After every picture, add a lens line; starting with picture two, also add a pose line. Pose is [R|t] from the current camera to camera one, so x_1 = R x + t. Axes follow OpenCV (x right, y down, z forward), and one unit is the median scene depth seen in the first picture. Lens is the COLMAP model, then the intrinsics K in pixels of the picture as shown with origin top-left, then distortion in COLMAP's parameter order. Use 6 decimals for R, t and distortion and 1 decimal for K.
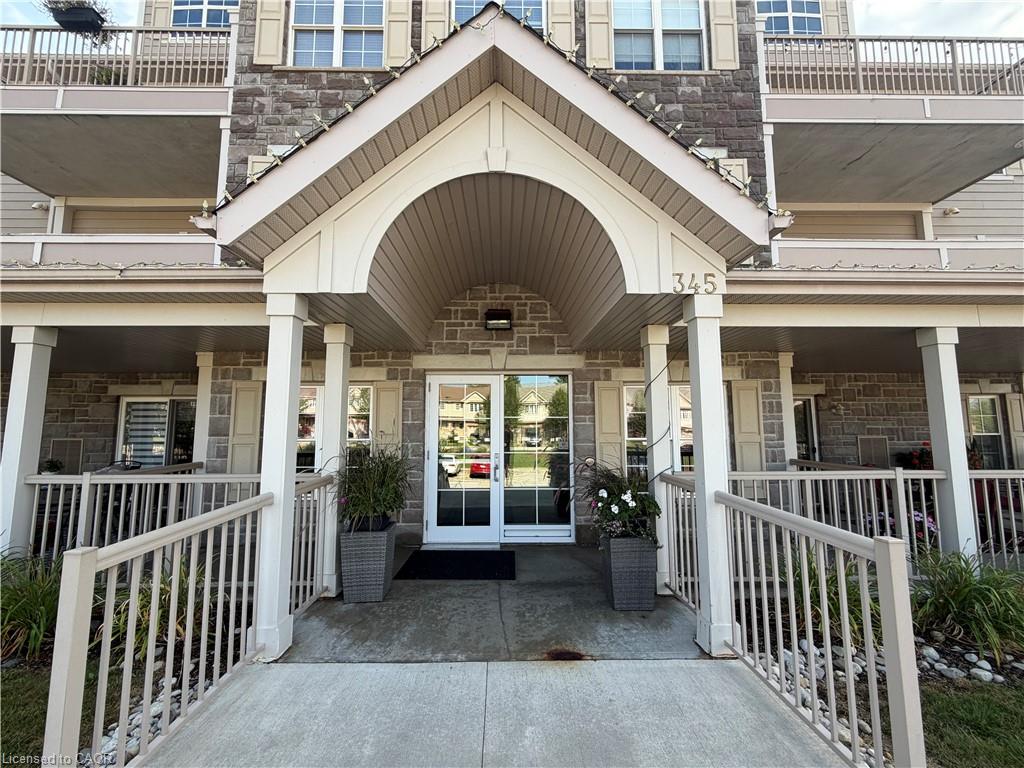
lens RADIAL K [[411.0, 0, 512.0], [0, 411.0, 384.0], [0, 0, 1]] dist [-0.000708, -0.000069]
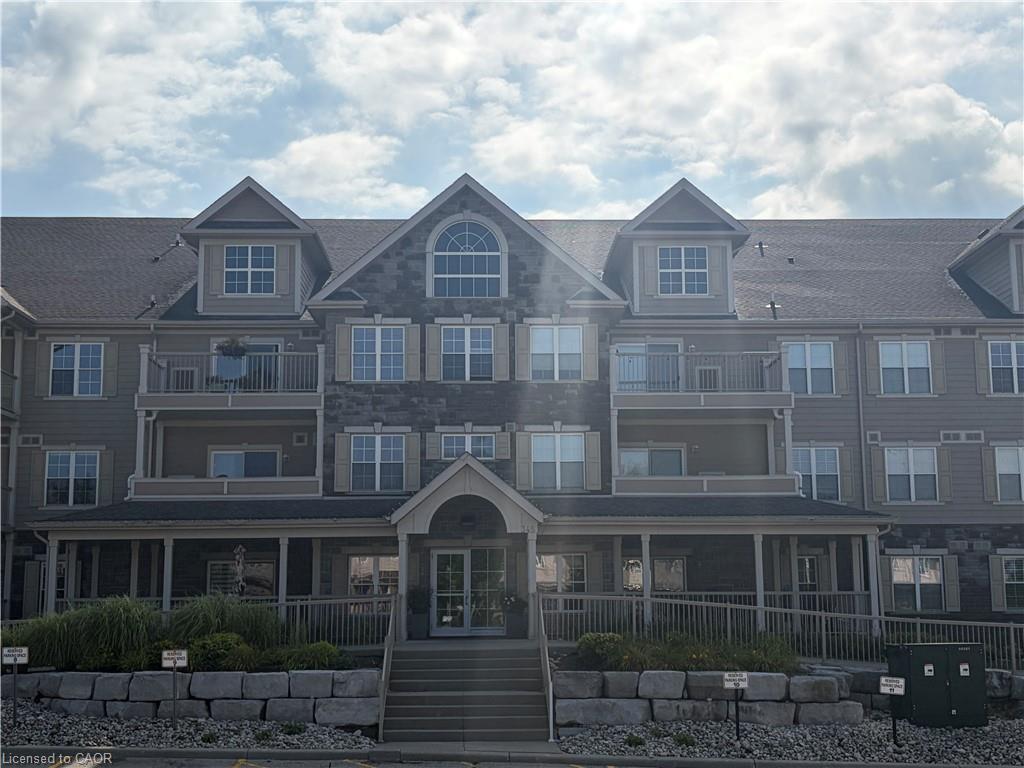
lens RADIAL K [[1440.1, 0, 512.0], [0, 1440.1, 384.0], [0, 0, 1]] dist [0.157114, -0.001355]
pose [[0.999965, -0.003310, 0.007733, 0.119230], [0.003703, 0.998675, -0.051336, -0.428155], [-0.007553, 0.051362, 0.998652, -5.532212]]
